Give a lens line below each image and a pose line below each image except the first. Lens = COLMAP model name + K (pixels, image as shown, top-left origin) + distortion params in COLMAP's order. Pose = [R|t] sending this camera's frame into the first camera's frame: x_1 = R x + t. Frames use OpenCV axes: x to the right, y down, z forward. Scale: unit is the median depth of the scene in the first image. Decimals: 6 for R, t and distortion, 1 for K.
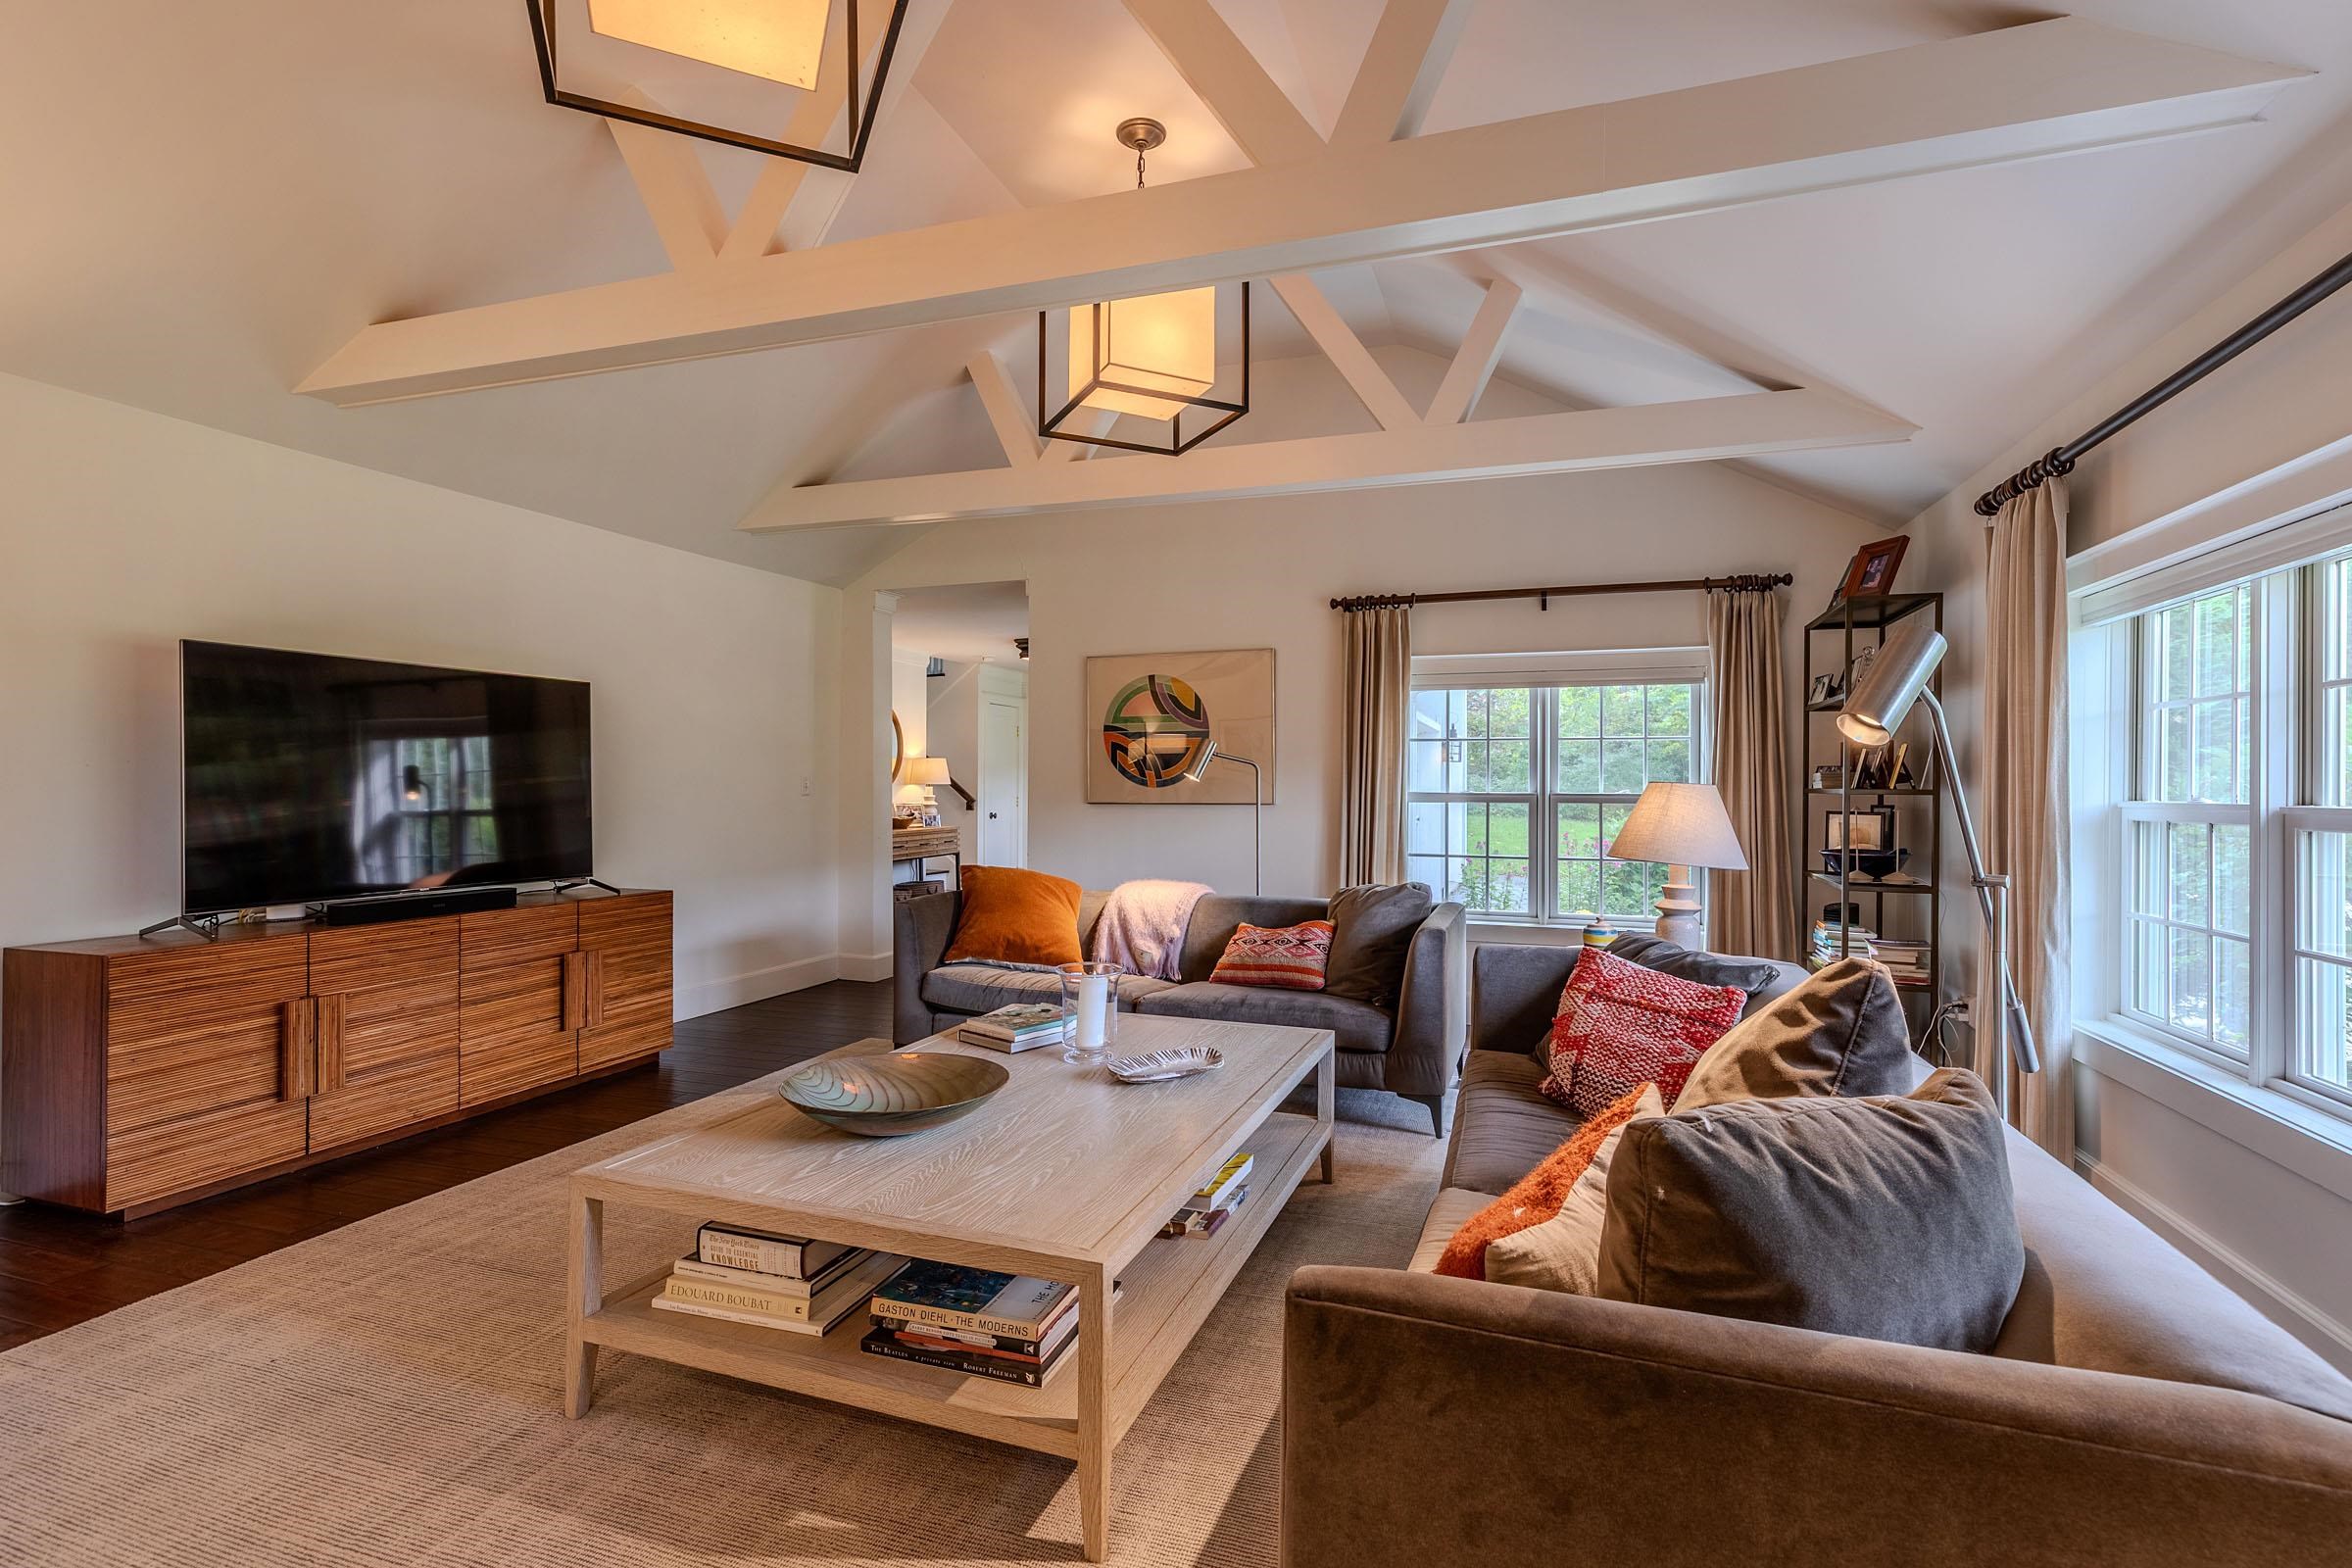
lens RADIAL K [[1100.8, 0, 1168.8], [0, 1100.8, 772.8], [0, 0, 1]] dist [0.009444, 0.000963]
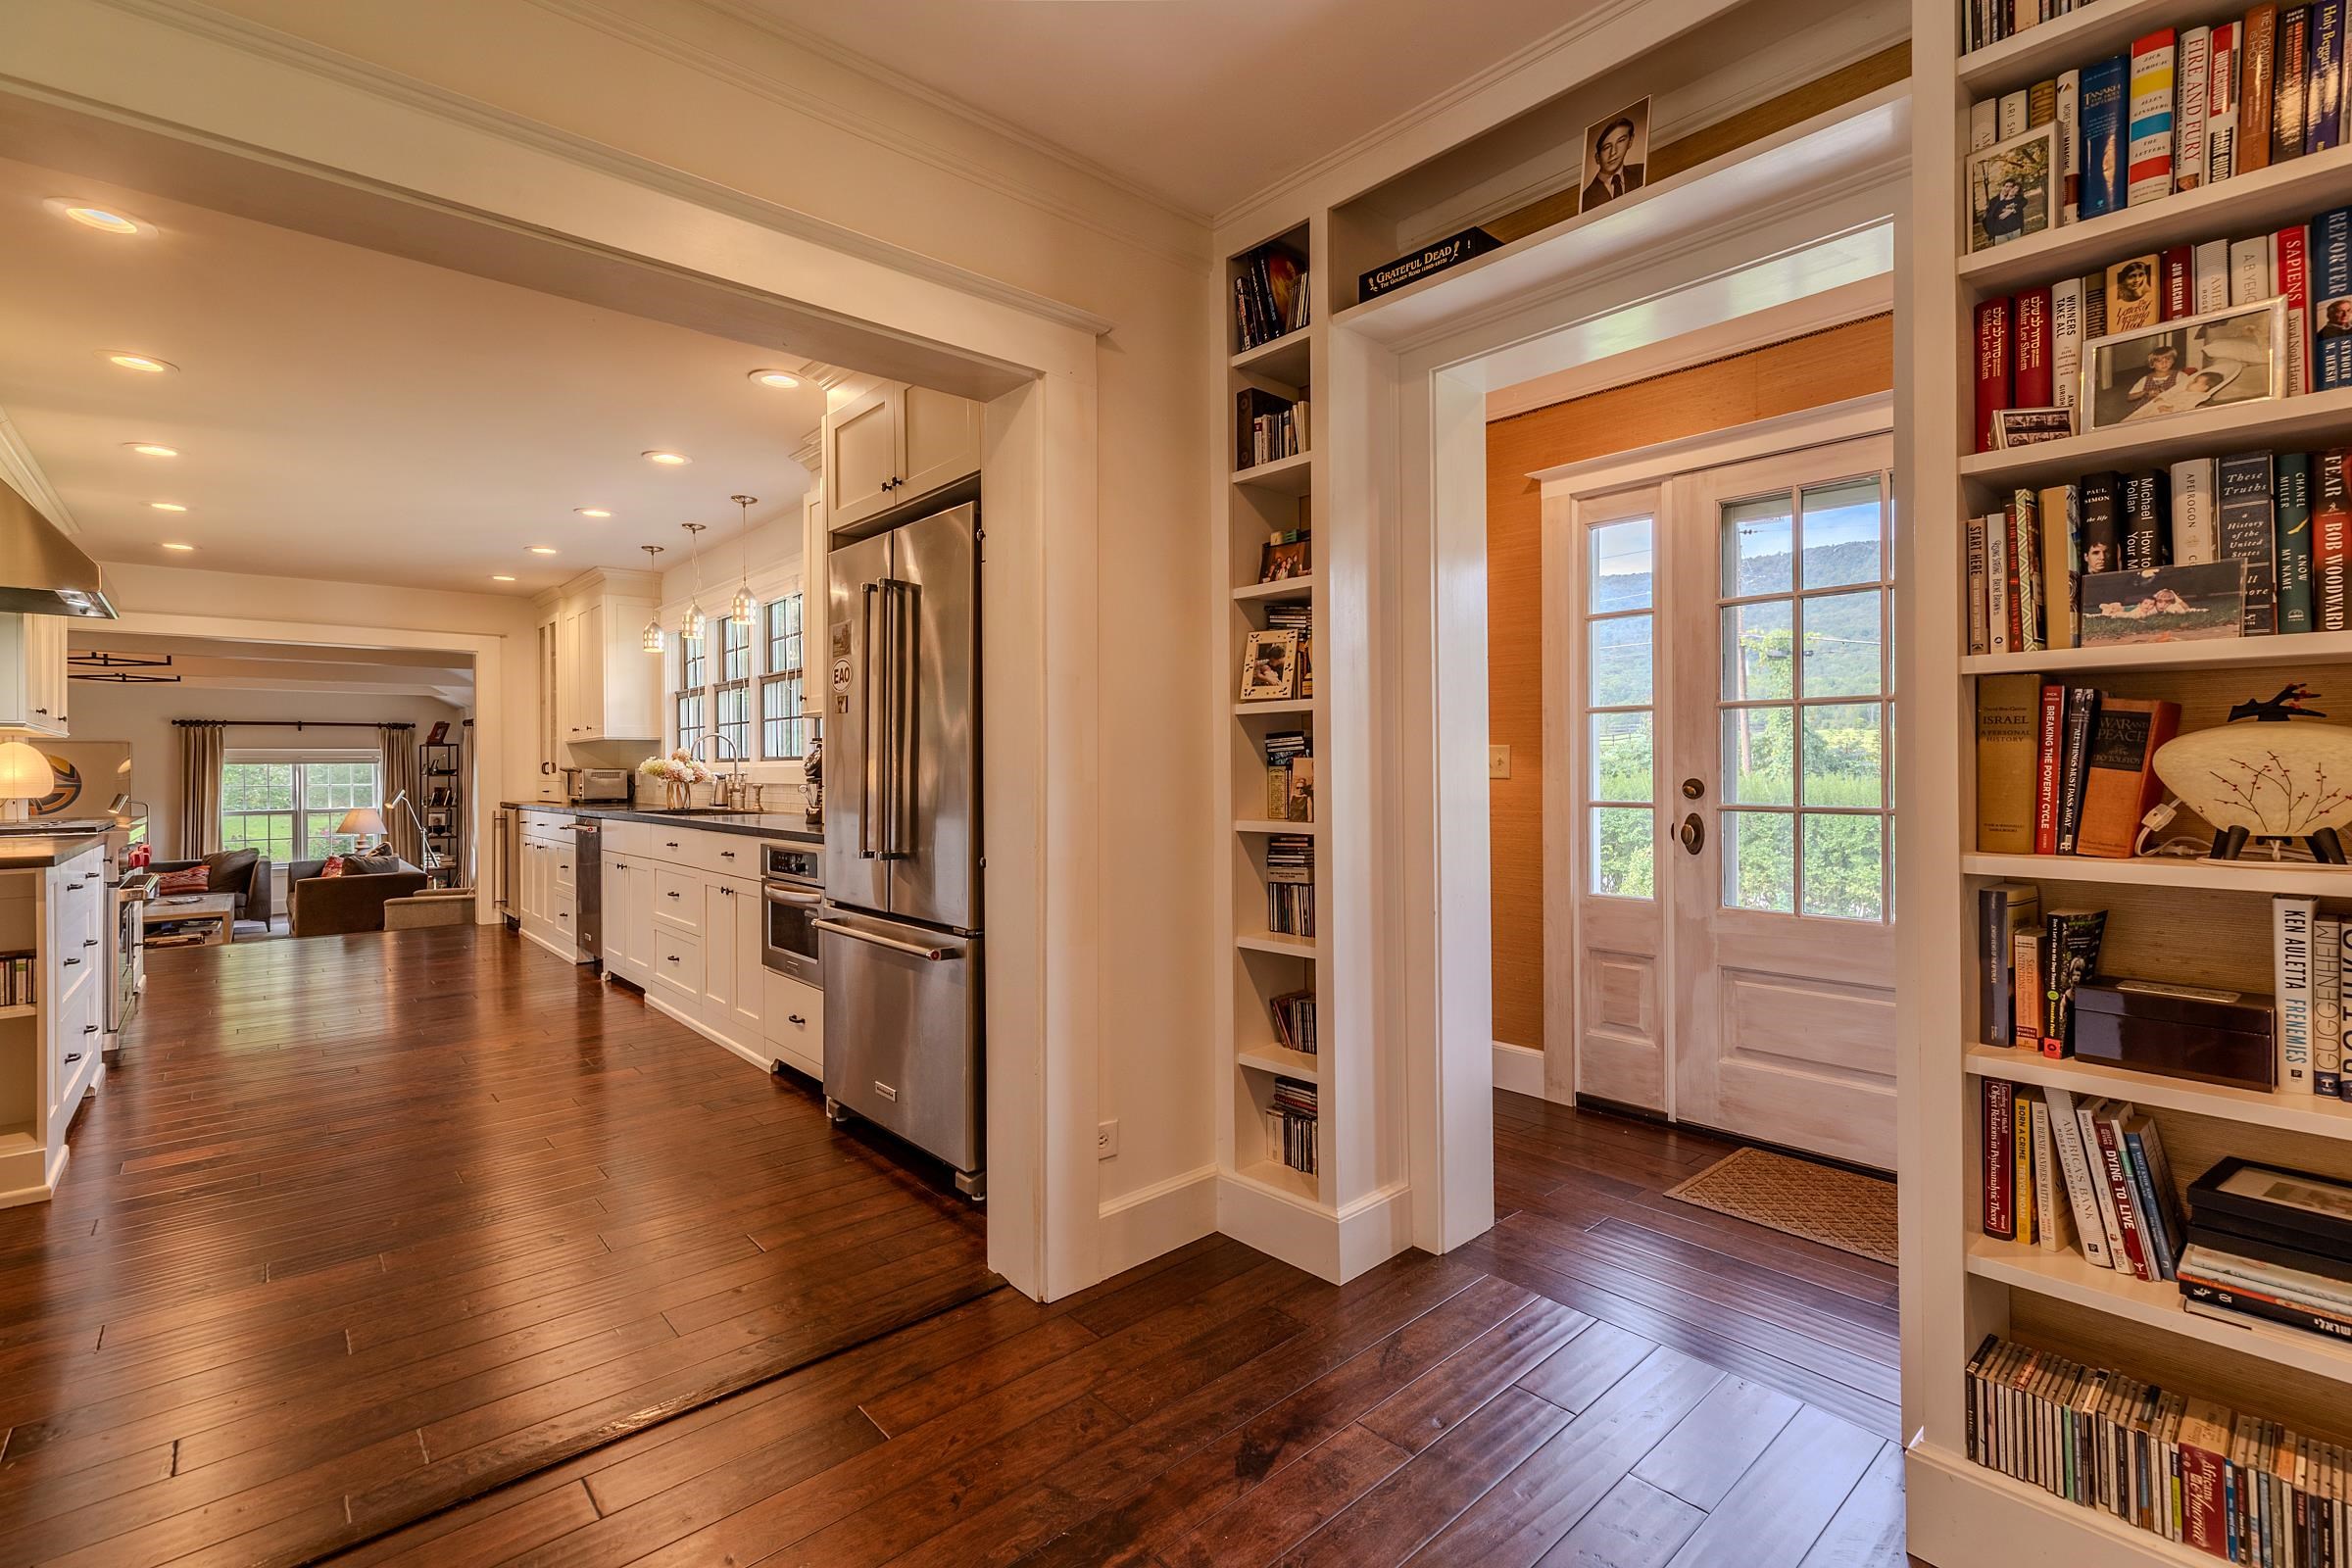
lens RADIAL K [[1100.8, 0, 1189.4], [0, 1100.8, 767.5], [0, 0, 1]] dist [0.009444, 0.000963]
pose [[0.499126, -0.007311, 0.866499, -0.820550], [0.003464, 0.999973, 0.006442, -0.089218], [-0.866523, -0.000214, 0.499138, -1.963684]]
